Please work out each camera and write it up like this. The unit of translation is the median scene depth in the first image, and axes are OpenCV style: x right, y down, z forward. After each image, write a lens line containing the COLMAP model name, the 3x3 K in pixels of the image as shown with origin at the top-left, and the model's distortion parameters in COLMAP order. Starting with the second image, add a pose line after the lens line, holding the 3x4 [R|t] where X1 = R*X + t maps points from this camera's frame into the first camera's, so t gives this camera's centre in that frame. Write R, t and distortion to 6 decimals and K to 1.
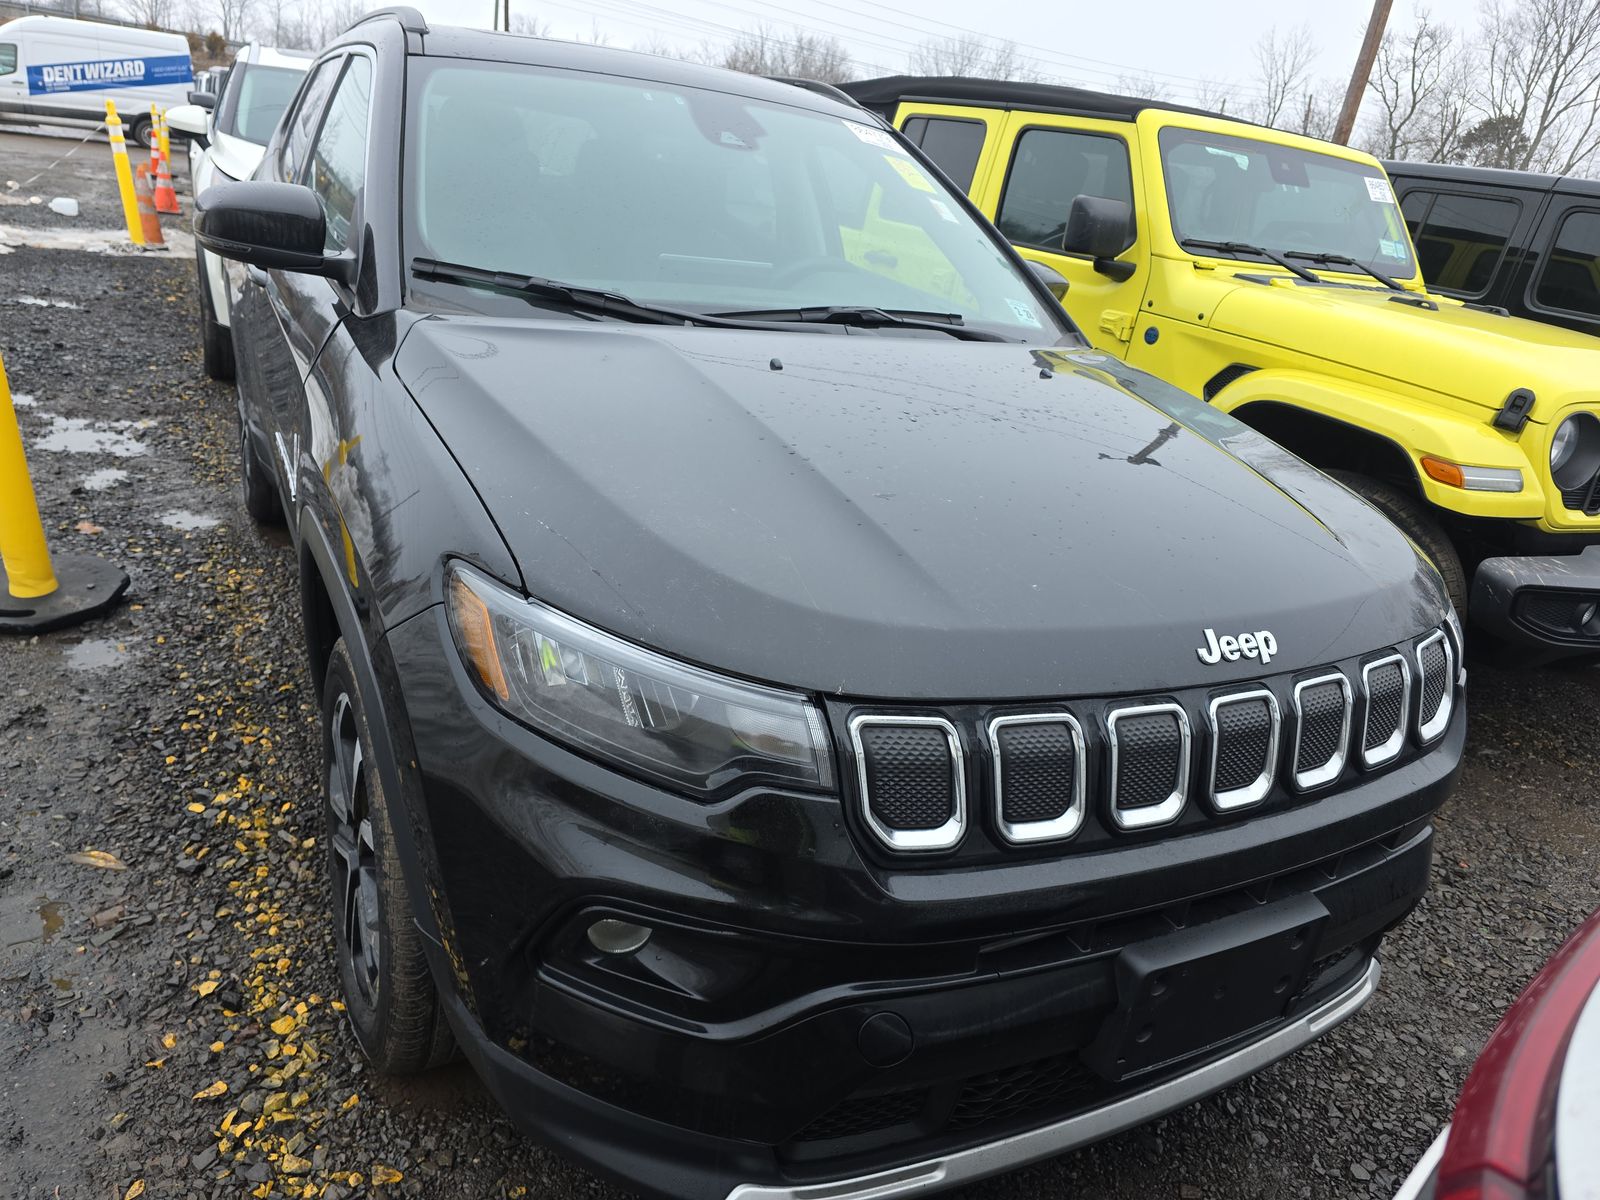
lens RADIAL K [[1039.4, 0, 787.4], [0, 1039.4, 602.9], [0, 0, 1]] dist [0.046689, -0.042401]
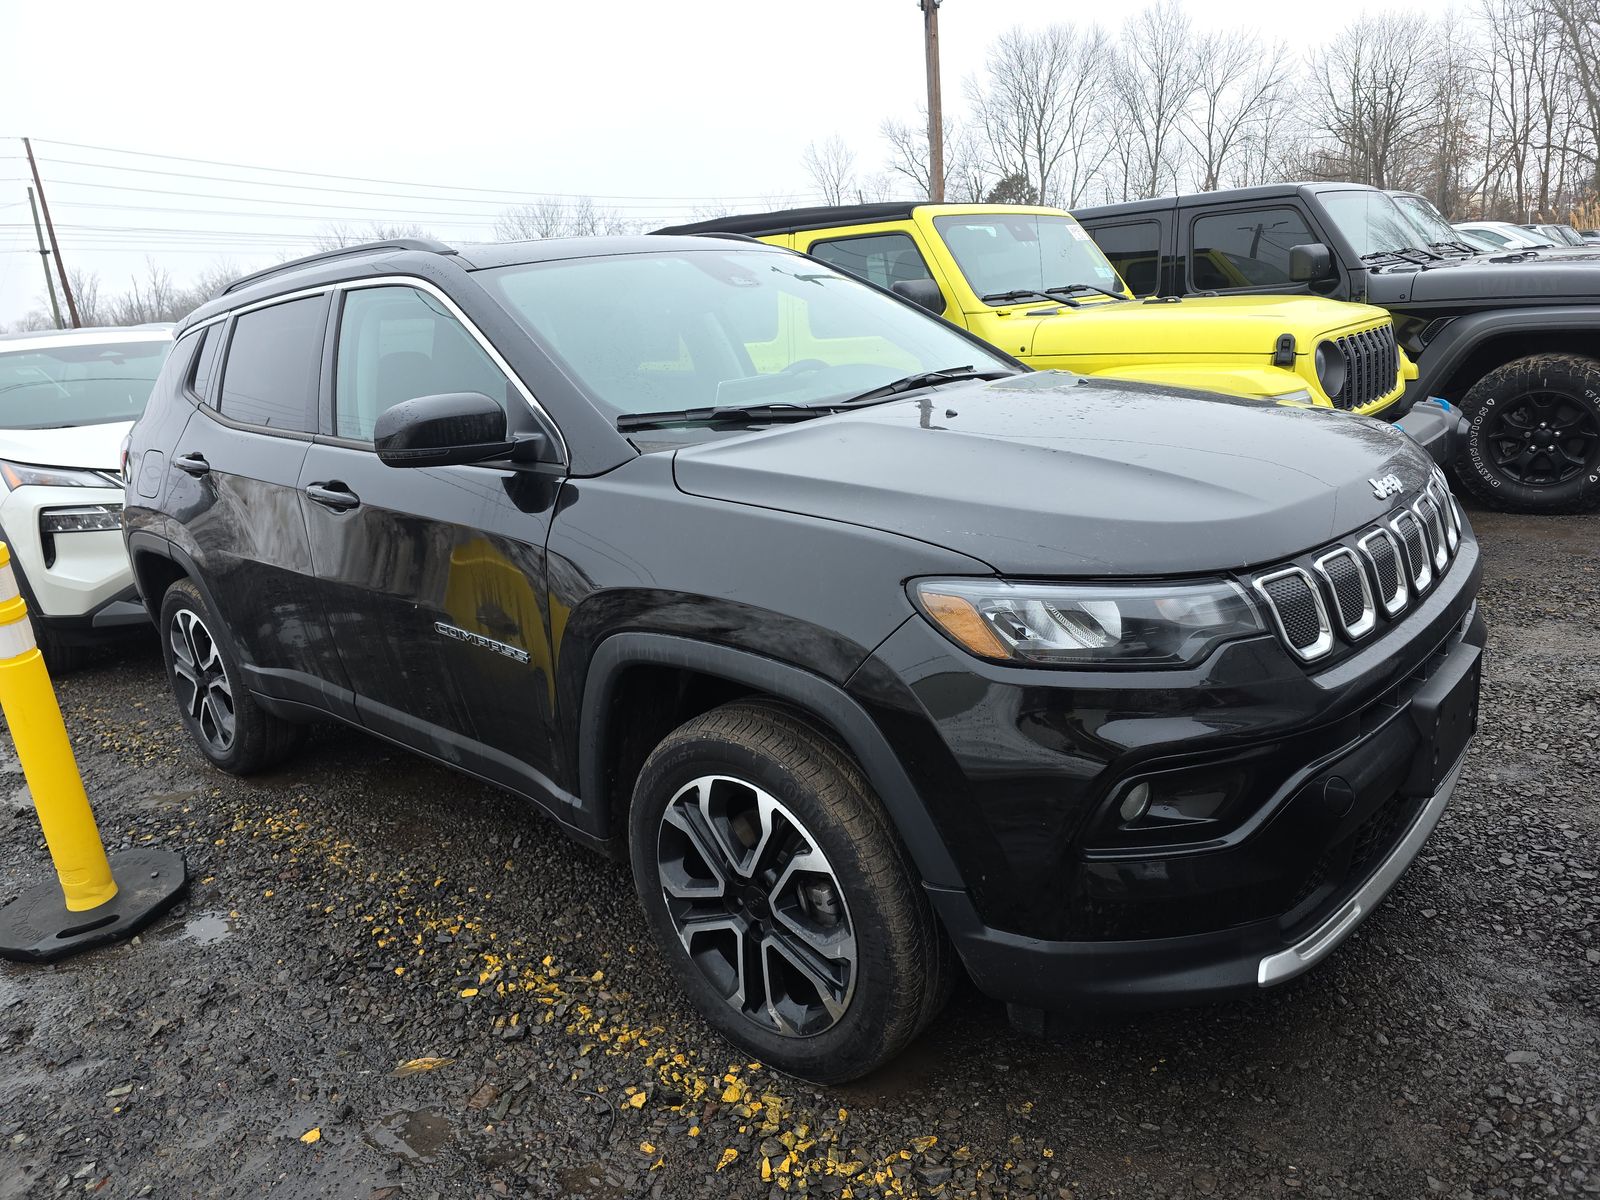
lens RADIAL K [[1039.4, 0, 787.4], [0, 1039.4, 602.9], [0, 0, 1]] dist [0.046689, -0.042401]
pose [[0.912314, -0.297484, 0.281400, -0.374704], [0.329344, 0.941421, -0.072522, 0.011422], [-0.243342, 0.158841, 0.956846, -0.091255]]
